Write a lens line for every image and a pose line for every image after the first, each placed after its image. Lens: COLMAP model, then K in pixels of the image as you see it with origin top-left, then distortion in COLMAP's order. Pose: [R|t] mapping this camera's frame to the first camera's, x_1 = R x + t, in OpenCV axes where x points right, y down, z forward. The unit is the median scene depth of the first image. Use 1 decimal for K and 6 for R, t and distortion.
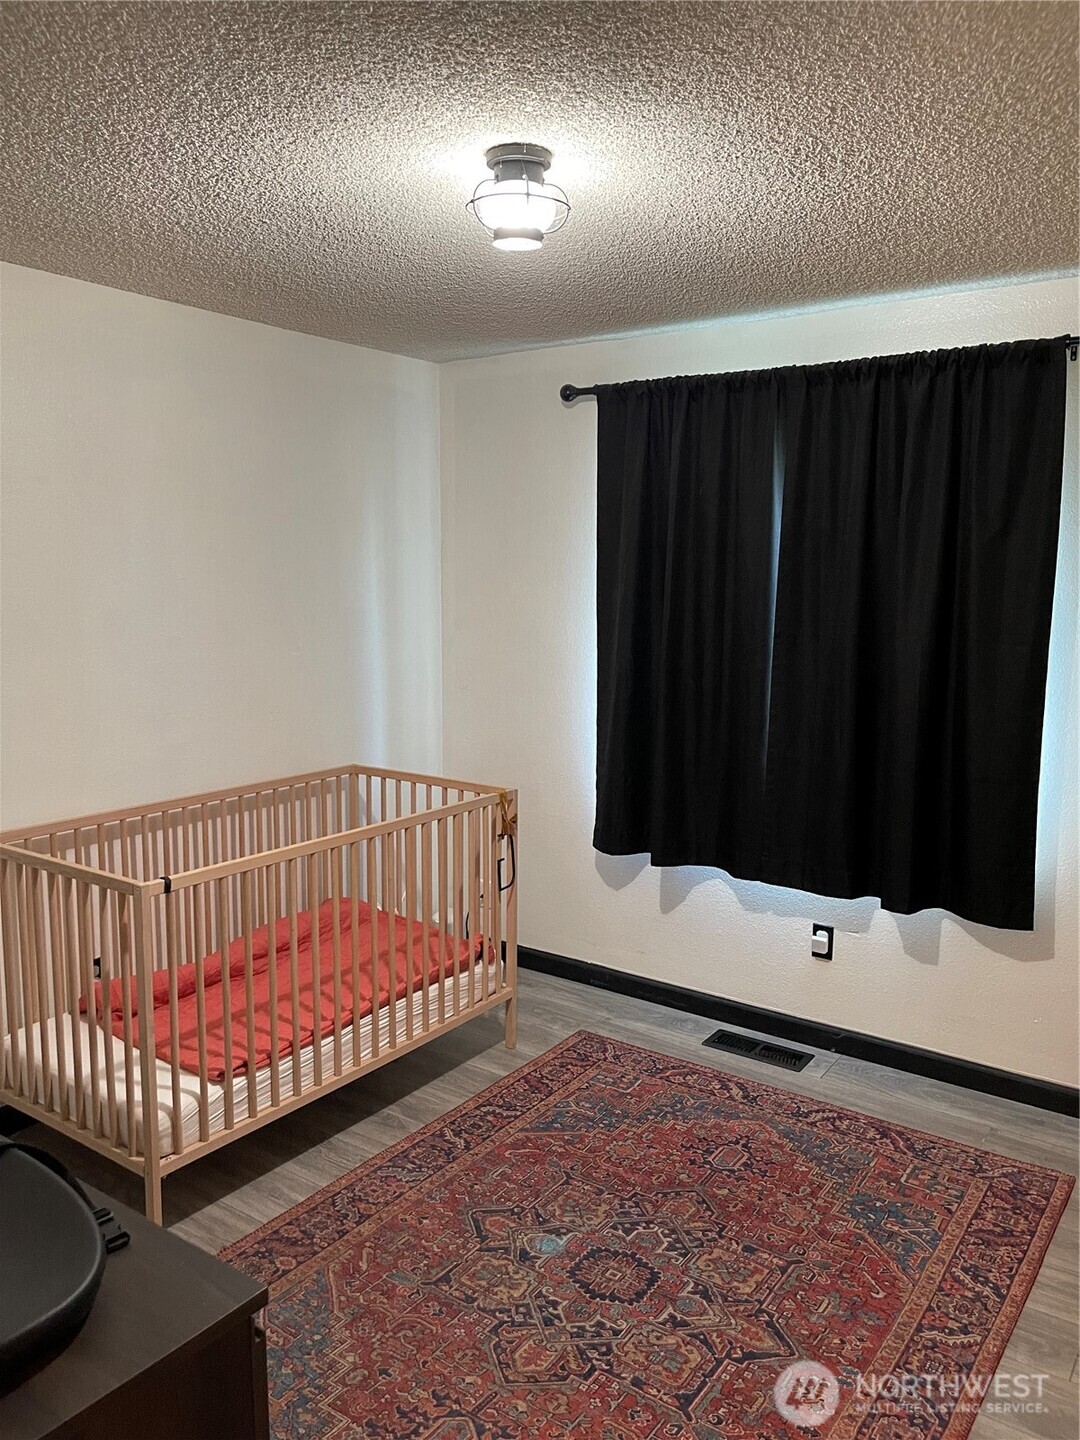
lens RADIAL K [[1096.1, 0, 528.0], [0, 1096.1, 726.1], [0, 0, 1]] dist [0.051030, -0.046385]
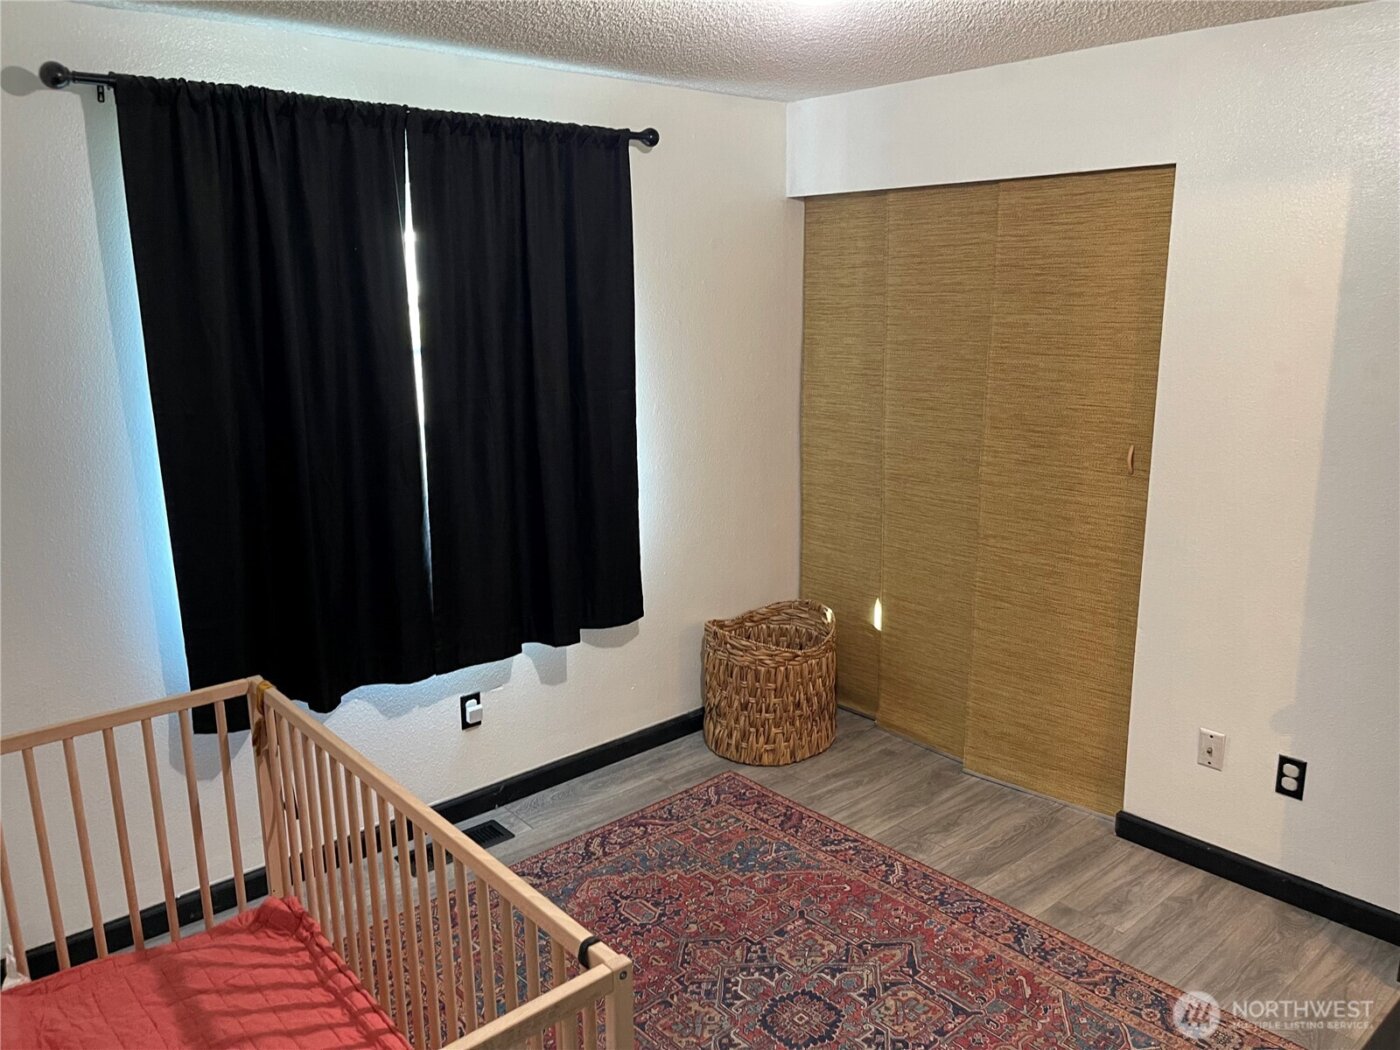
lens RADIAL K [[1065.6, 0, 697.2], [0, 1065.6, 511.1], [0, 0, 1]] dist [0.051030, -0.046385]
pose [[0.214559, -0.209120, 0.954061, -0.625005], [0.161973, 0.970903, 0.176386, -0.126251], [-0.963187, 0.116687, 0.242188, 0.610183]]
